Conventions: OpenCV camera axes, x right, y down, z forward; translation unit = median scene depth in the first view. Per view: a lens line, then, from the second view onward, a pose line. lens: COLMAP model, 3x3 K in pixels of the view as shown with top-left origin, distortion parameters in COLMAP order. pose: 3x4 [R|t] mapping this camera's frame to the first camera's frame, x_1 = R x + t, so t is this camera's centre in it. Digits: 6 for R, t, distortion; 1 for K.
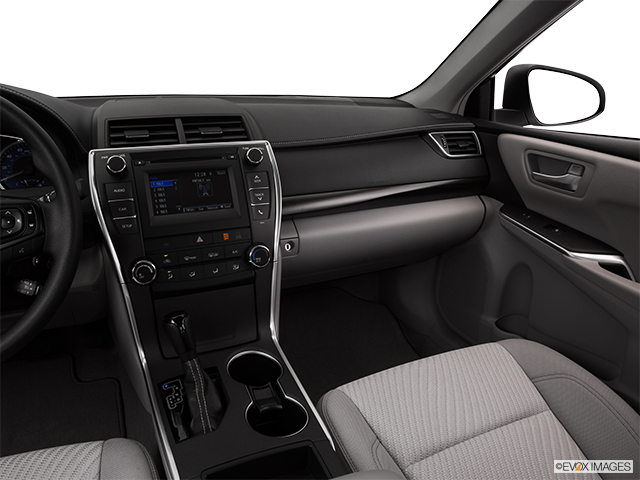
lens RADIAL K [[484.7, 0, 319.8], [0, 484.7, 238.1], [0, 0, 1]] dist [-0.122610, 0.049331]
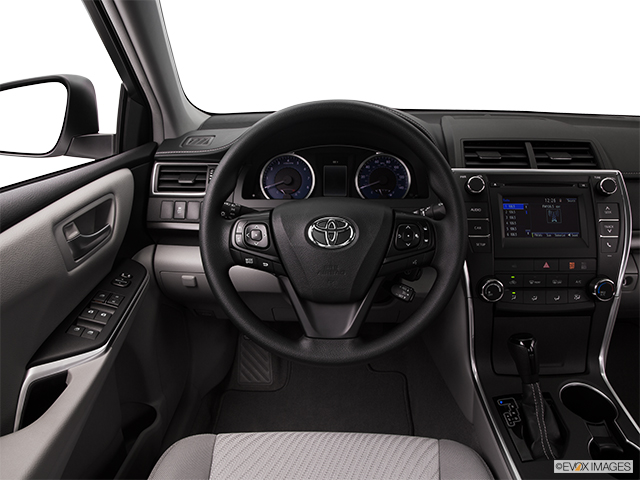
lens RADIAL K [[484.7, 0, 317.9], [0, 484.7, 243.3], [0, 0, 1]] dist [-0.122610, 0.049331]
pose [[0.888432, 0.124008, -0.441939, -0.224737], [-0.118517, 0.992140, 0.040138, -0.024212], [0.443443, 0.016717, 0.896147, -0.097391]]
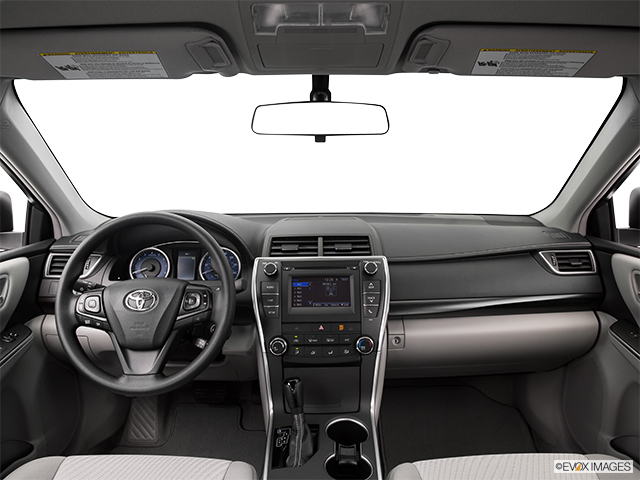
lens RADIAL K [[484.7, 0, 321.4], [0, 484.7, 237.4], [0, 0, 1]] dist [-0.122610, 0.049331]
pose [[0.907552, 0.027504, -0.419038, 0.288990], [-0.107554, 0.979793, -0.168632, -0.015388], [0.405933, 0.198112, 0.892172, -0.242405]]
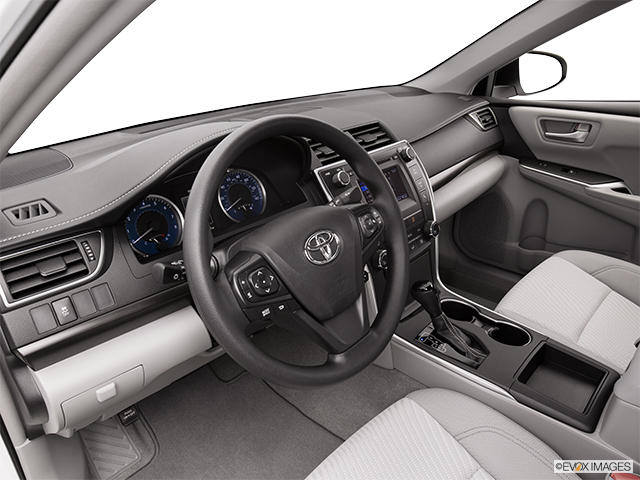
lens RADIAL K [[461.4, 0, 321.2], [0, 461.4, 239.1], [0, 0, 1]] dist [-0.037727, 0.005680]
pose [[0.928486, -0.211257, 0.305424, -0.765184], [0.185452, 0.976304, 0.111524, -0.127881], [-0.321747, -0.046907, 0.945663, -0.086962]]
